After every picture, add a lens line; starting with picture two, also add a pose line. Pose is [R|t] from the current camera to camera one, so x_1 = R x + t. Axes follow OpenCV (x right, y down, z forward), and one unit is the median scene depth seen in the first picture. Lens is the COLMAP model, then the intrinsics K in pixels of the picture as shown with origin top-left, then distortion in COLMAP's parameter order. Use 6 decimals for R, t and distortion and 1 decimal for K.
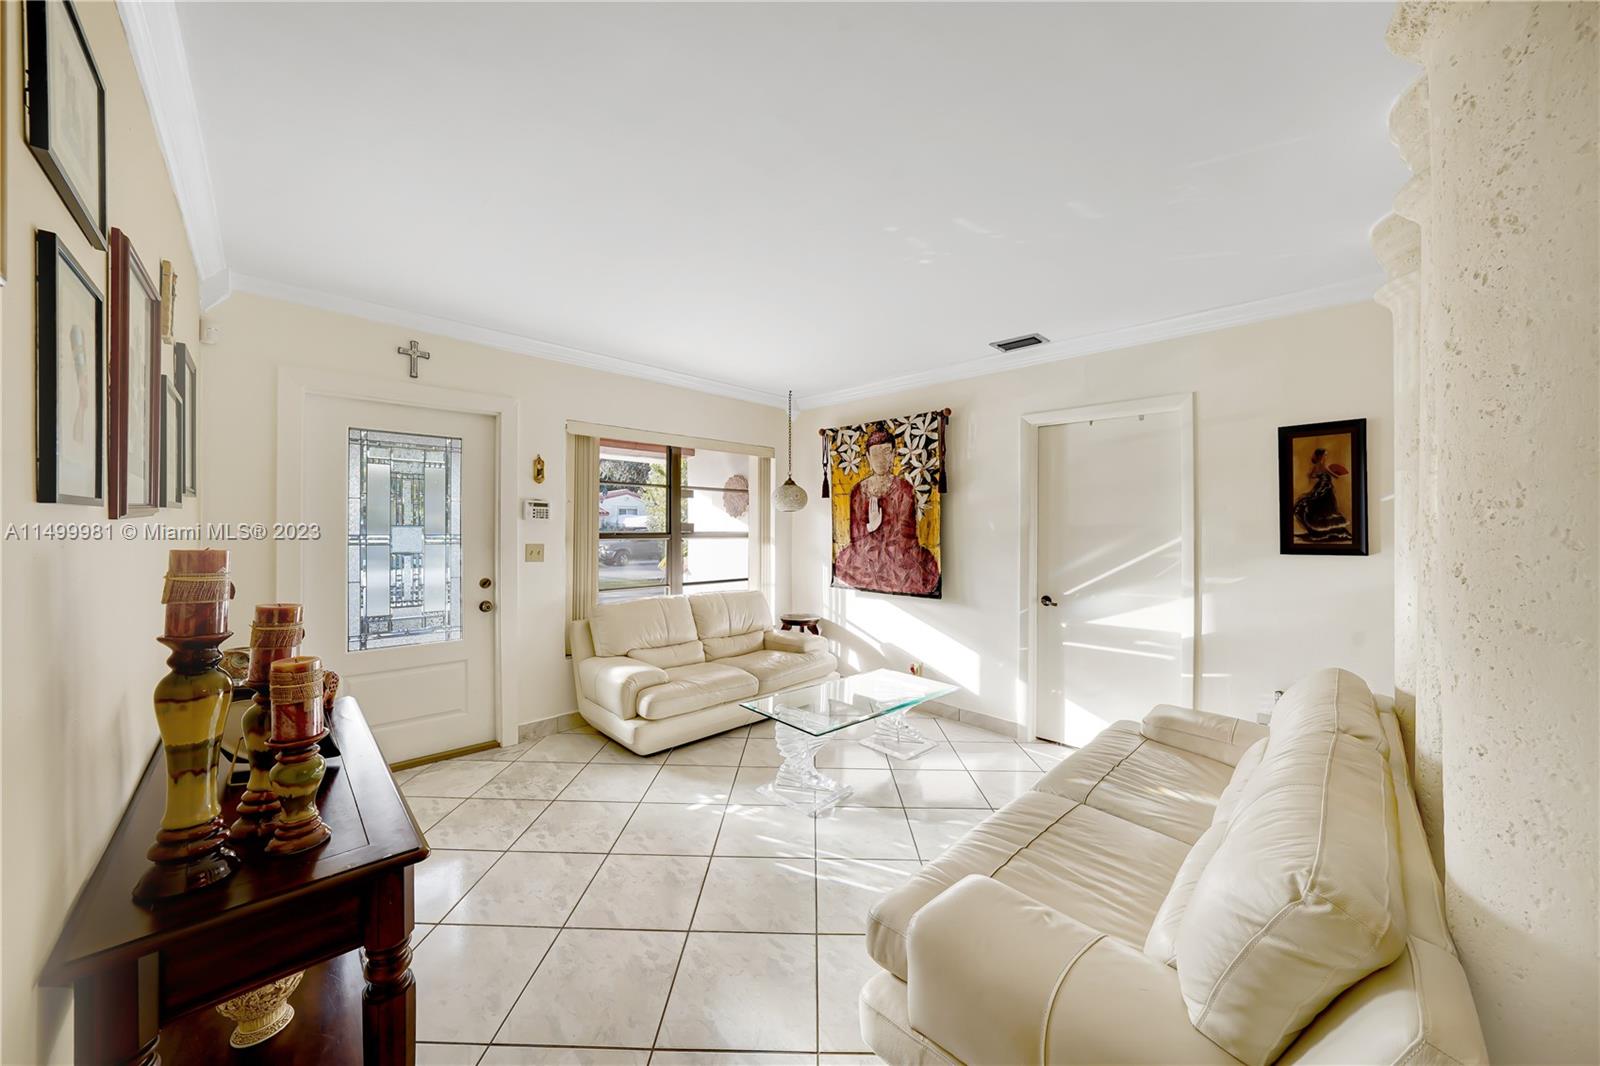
lens RADIAL K [[556.7, 0, 803.5], [0, 556.7, 528.1], [0, 0, 1]] dist [-0.007476, -0.000052]
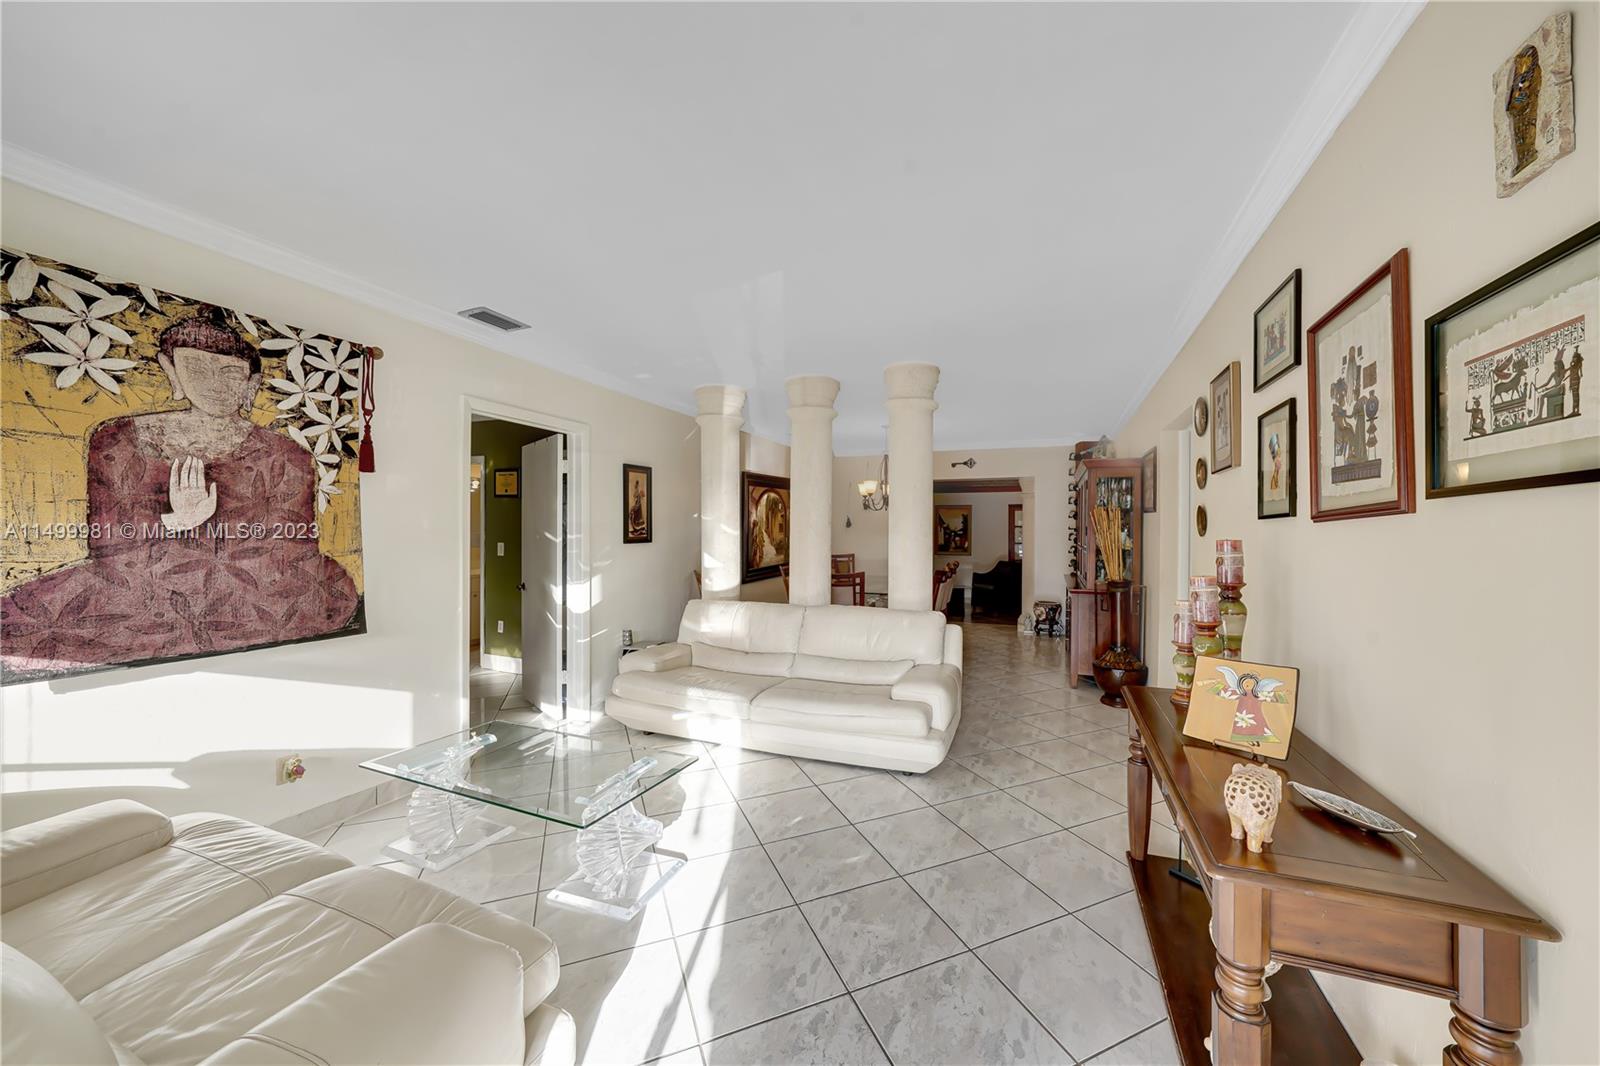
lens RADIAL K [[582.1, 0, 806.1], [0, 582.1, 533.3], [0, 0, 1]] dist [-0.000561, 0.001821]
pose [[-0.383510, -0.010140, 0.923481, -0.560241], [-0.007459, 0.999941, 0.007882, 0.000272], [-0.923507, -0.003865, -0.383563, 0.743282]]
